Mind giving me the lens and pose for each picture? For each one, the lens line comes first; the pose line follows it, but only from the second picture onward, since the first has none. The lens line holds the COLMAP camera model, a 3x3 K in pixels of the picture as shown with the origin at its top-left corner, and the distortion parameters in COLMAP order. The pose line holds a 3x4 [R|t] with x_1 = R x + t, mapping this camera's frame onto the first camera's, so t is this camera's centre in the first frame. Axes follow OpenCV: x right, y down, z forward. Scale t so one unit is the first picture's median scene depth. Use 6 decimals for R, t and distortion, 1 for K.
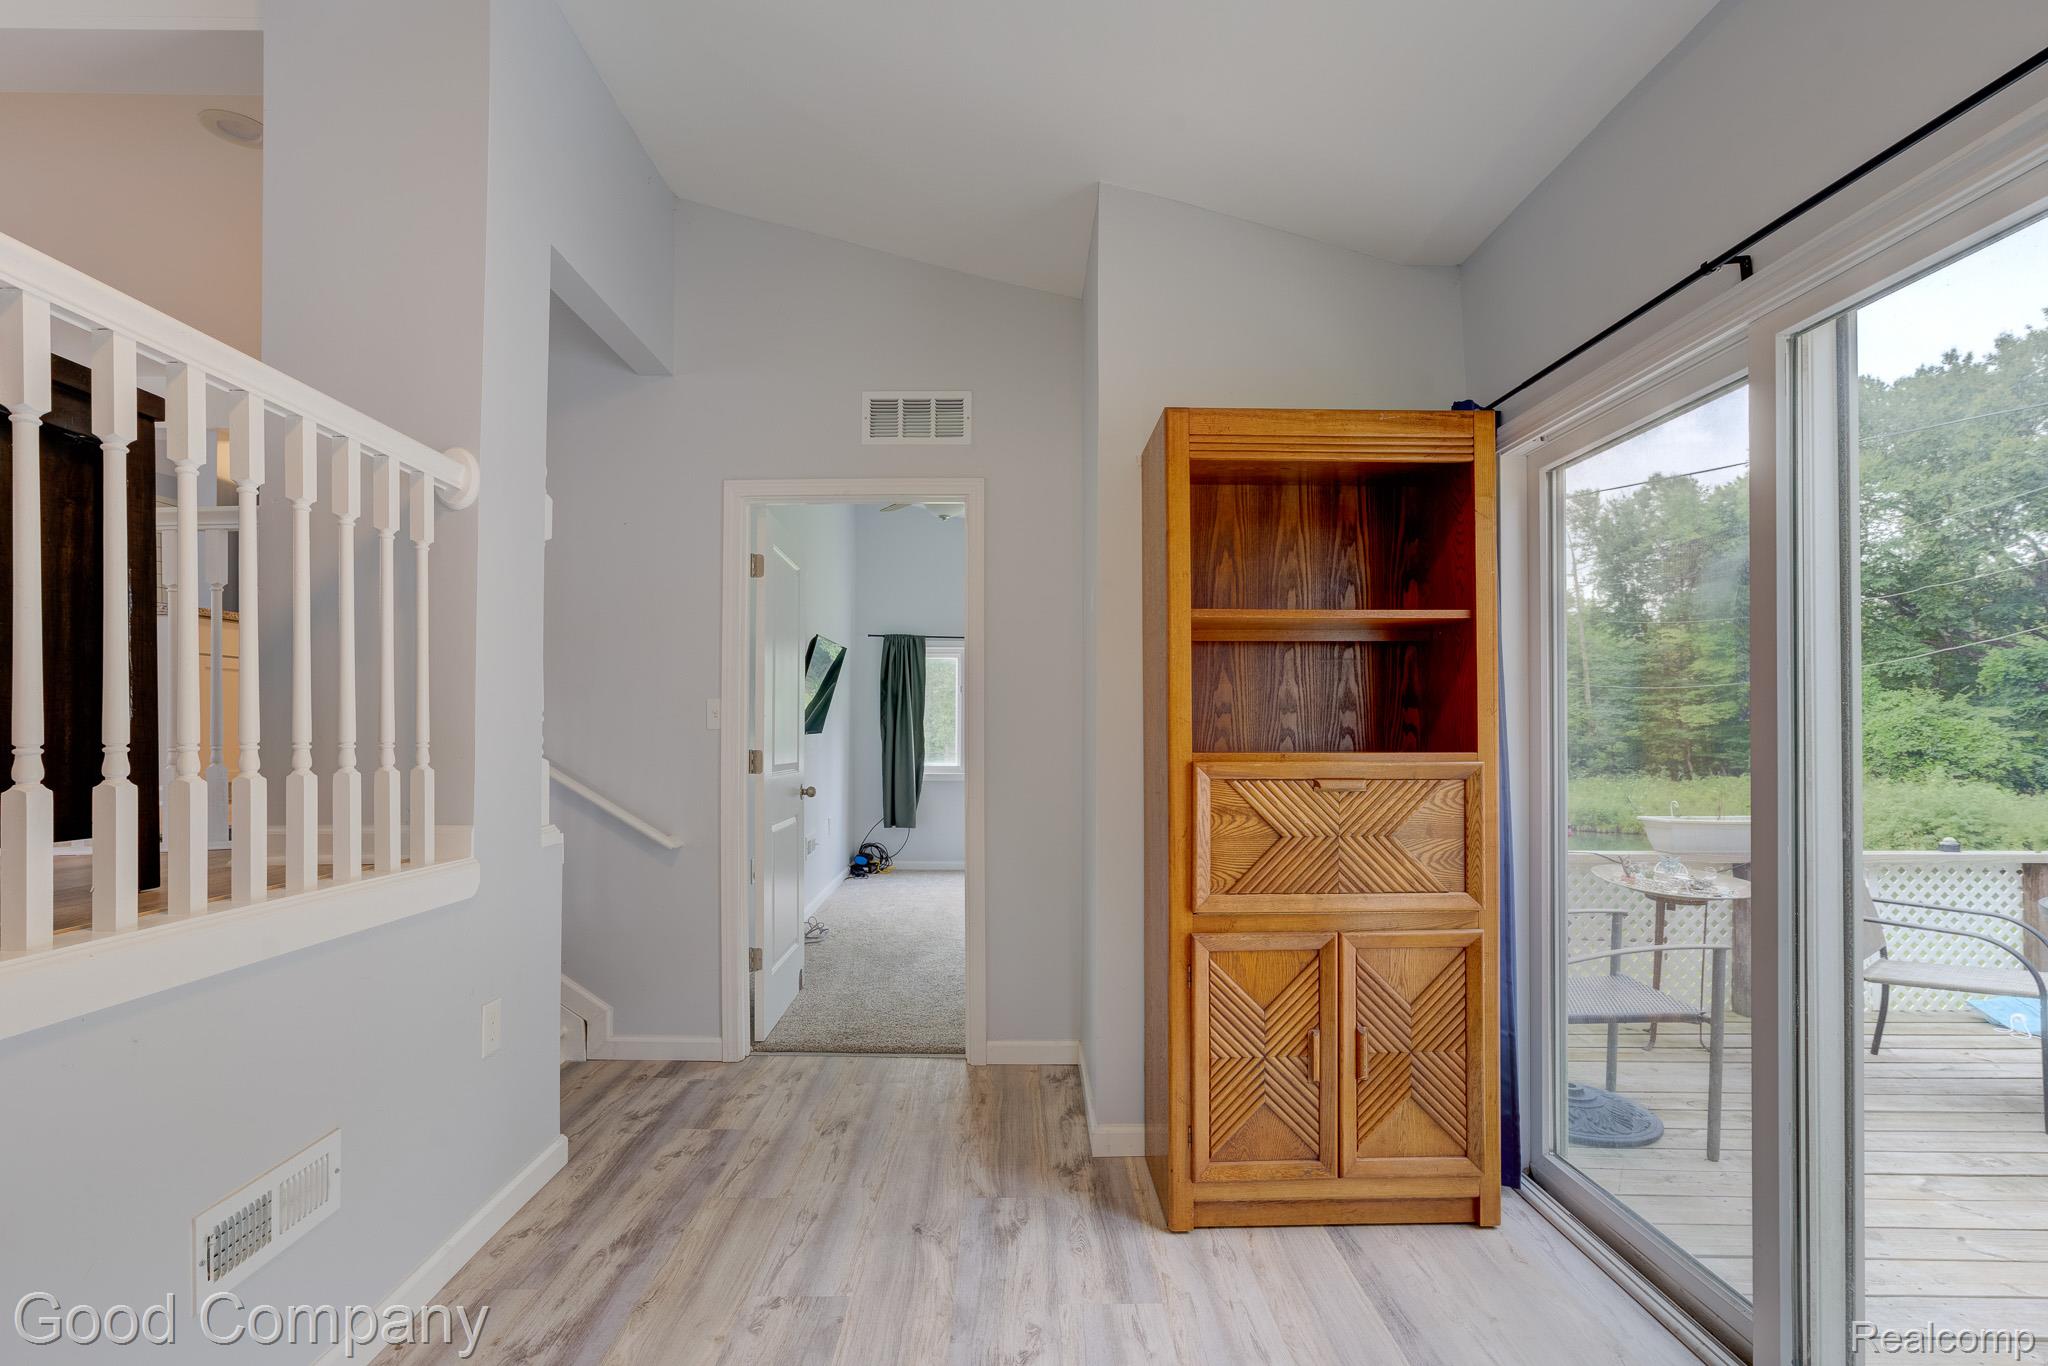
lens RADIAL K [[937.9, 0, 1023.0], [0, 937.9, 703.2], [0, 0, 1]] dist [-0.011329, 0.008170]
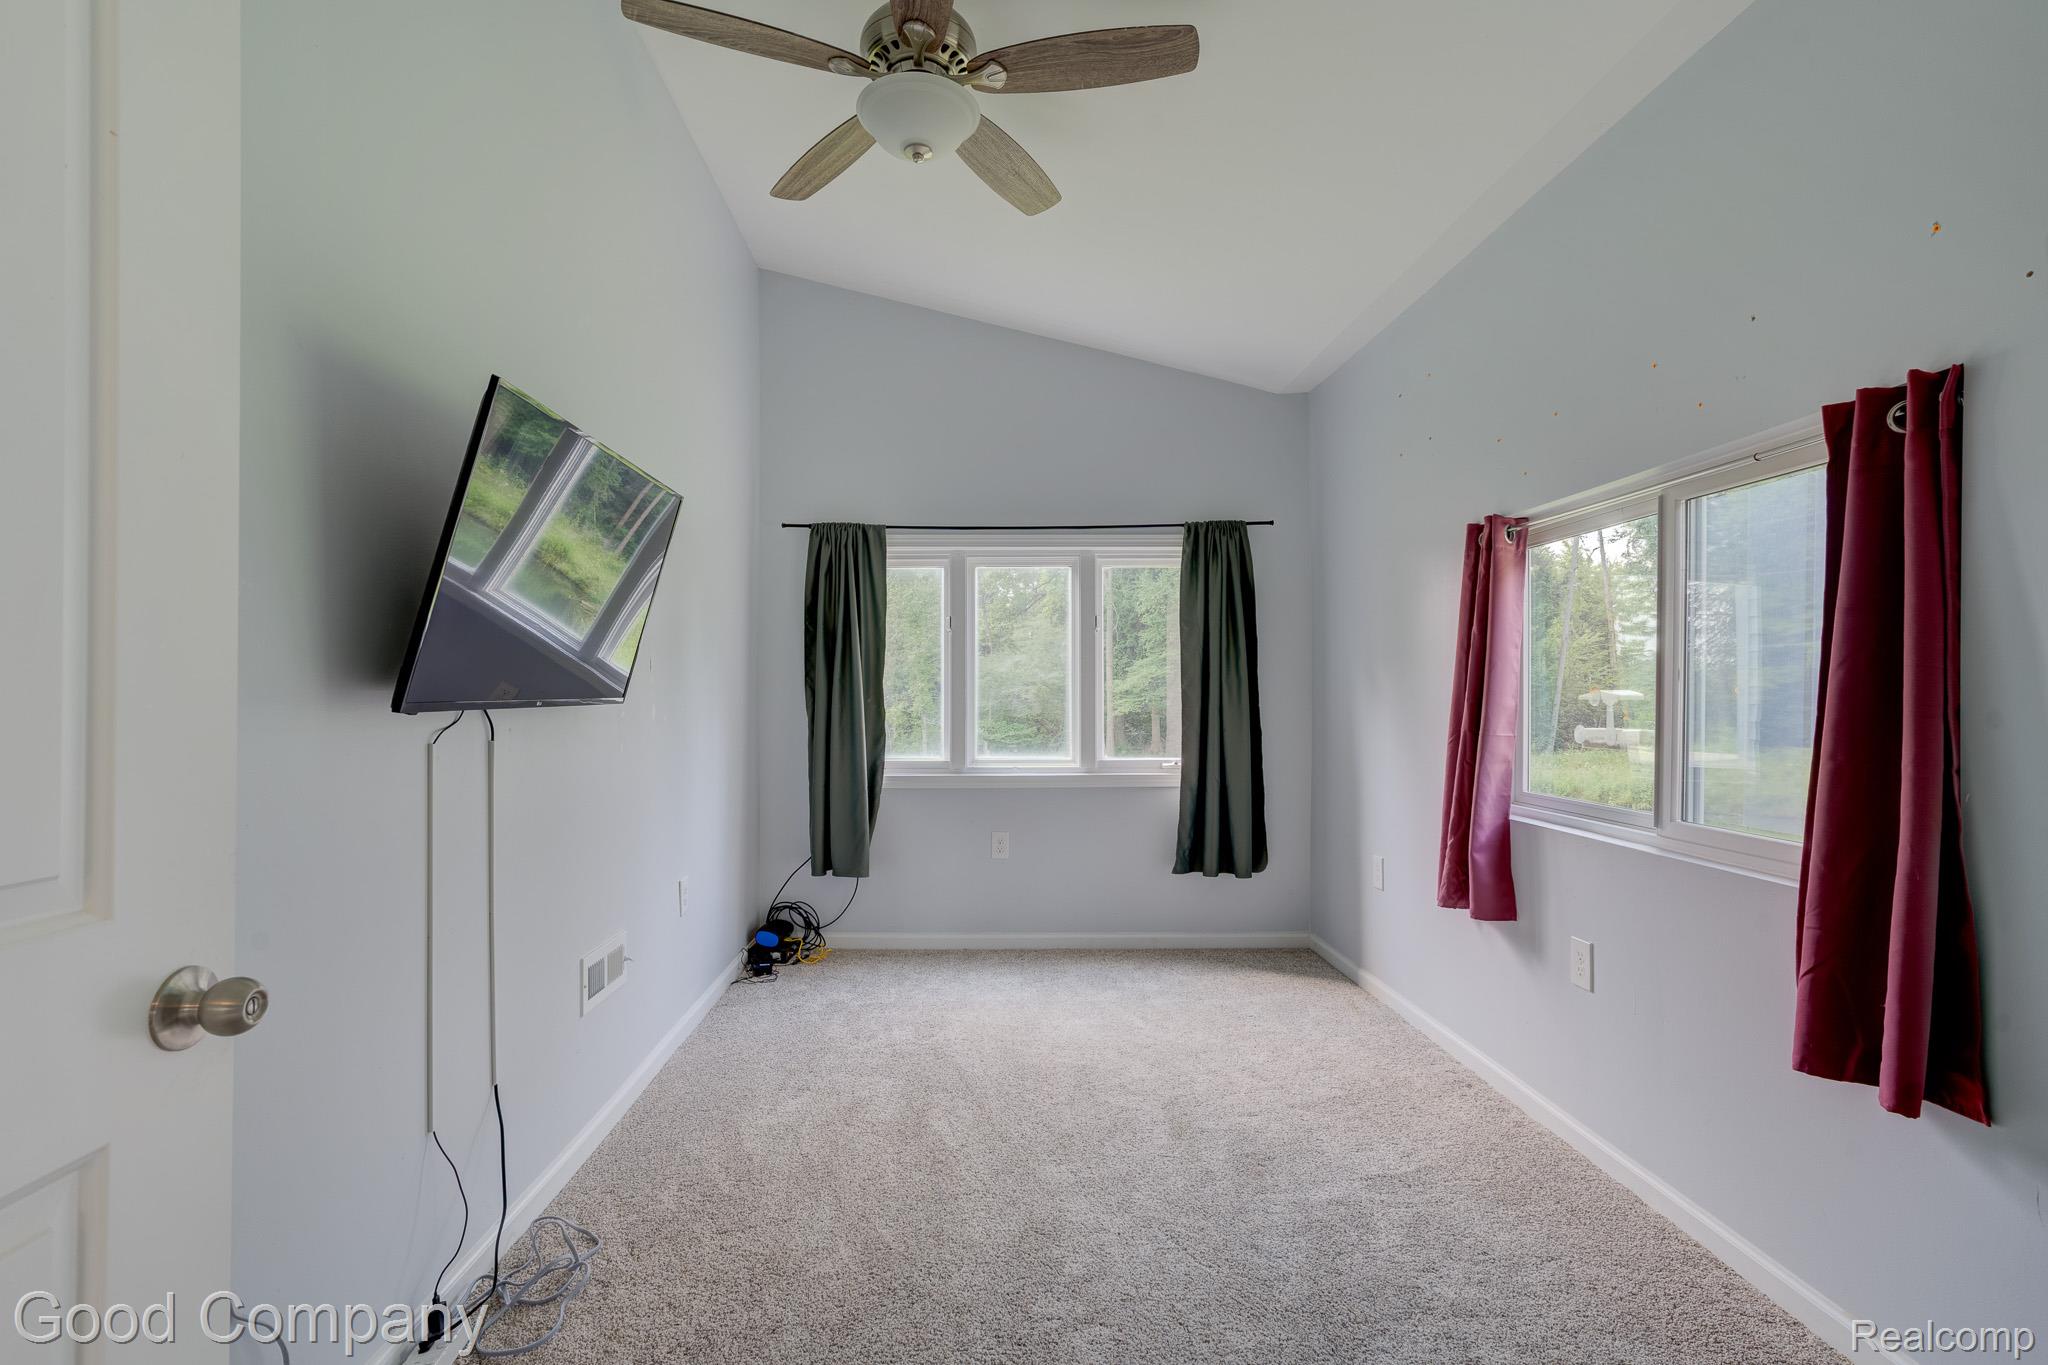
lens RADIAL K [[937.9, 0, 1023.3], [0, 937.9, 676.5], [0, 0, 1]] dist [-0.011329, 0.008170]
pose [[0.999496, -0.004722, 0.031382, -0.041008], [0.004685, 0.999988, 0.001233, 0.016342], [-0.031388, -0.001085, 0.999507, 0.447291]]
